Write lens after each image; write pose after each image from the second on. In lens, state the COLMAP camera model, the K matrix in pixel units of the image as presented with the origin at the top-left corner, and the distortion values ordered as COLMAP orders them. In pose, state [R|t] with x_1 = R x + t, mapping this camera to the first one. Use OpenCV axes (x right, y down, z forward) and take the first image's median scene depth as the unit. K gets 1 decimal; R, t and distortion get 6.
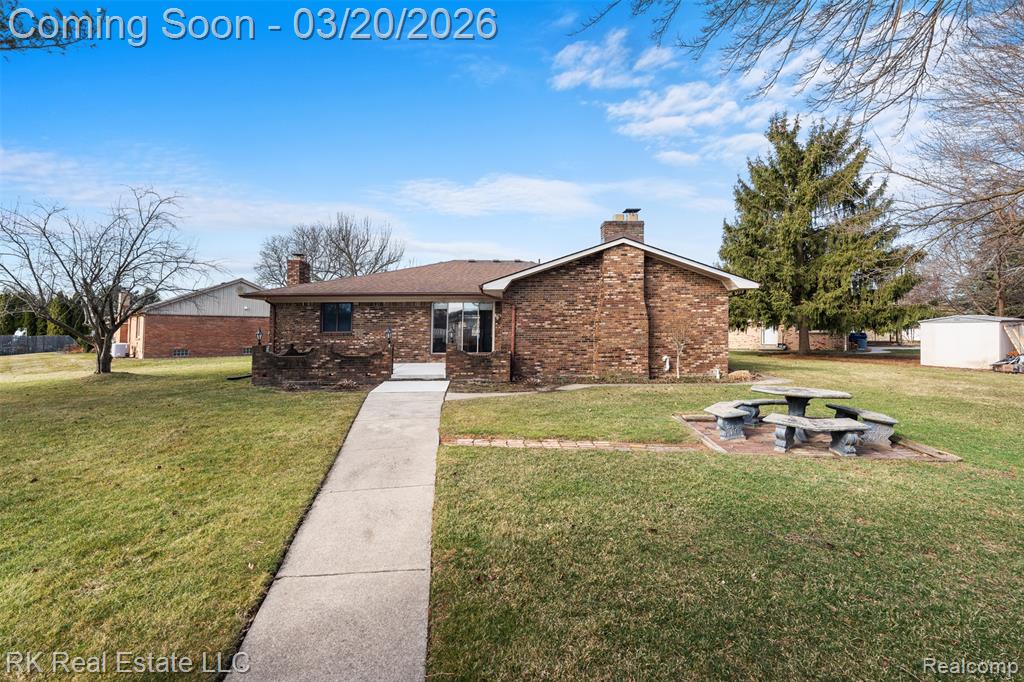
lens RADIAL K [[459.3, 0, 487.2], [0, 459.3, 317.6], [0, 0, 1]] dist [0.003522, 0.000555]
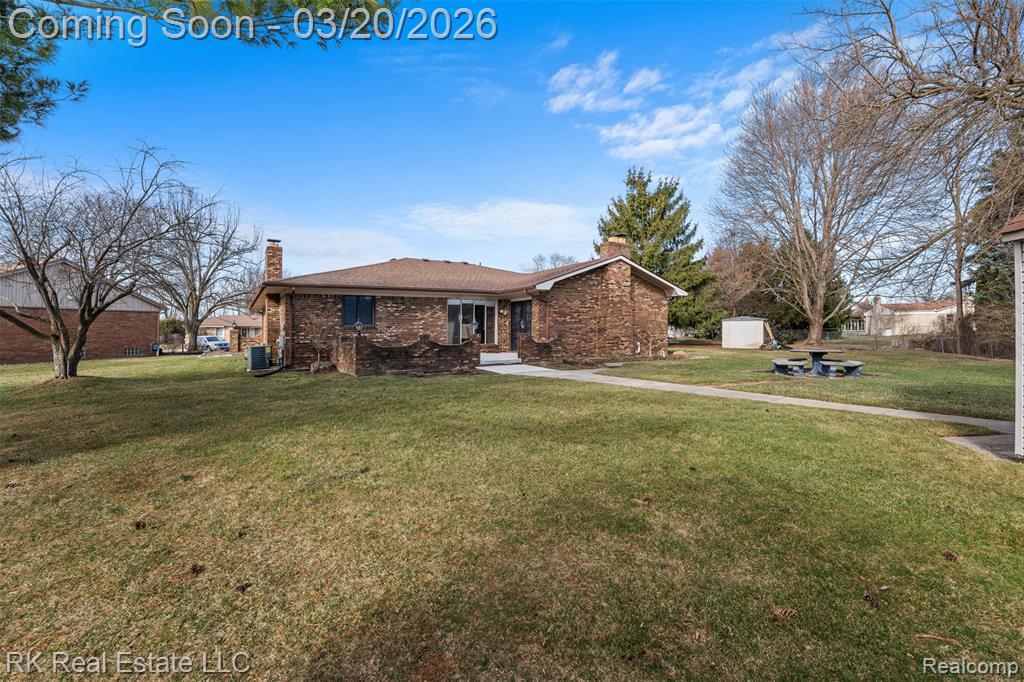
lens RADIAL K [[459.3, 0, 511.1], [0, 459.3, 322.2], [0, 0, 1]] dist [0.003522, 0.000555]
pose [[0.875578, 0.006088, 0.483038, -0.606165], [-0.010431, 0.999926, 0.006304, 0.017515], [-0.482964, -0.010558, 0.875577, -0.029096]]
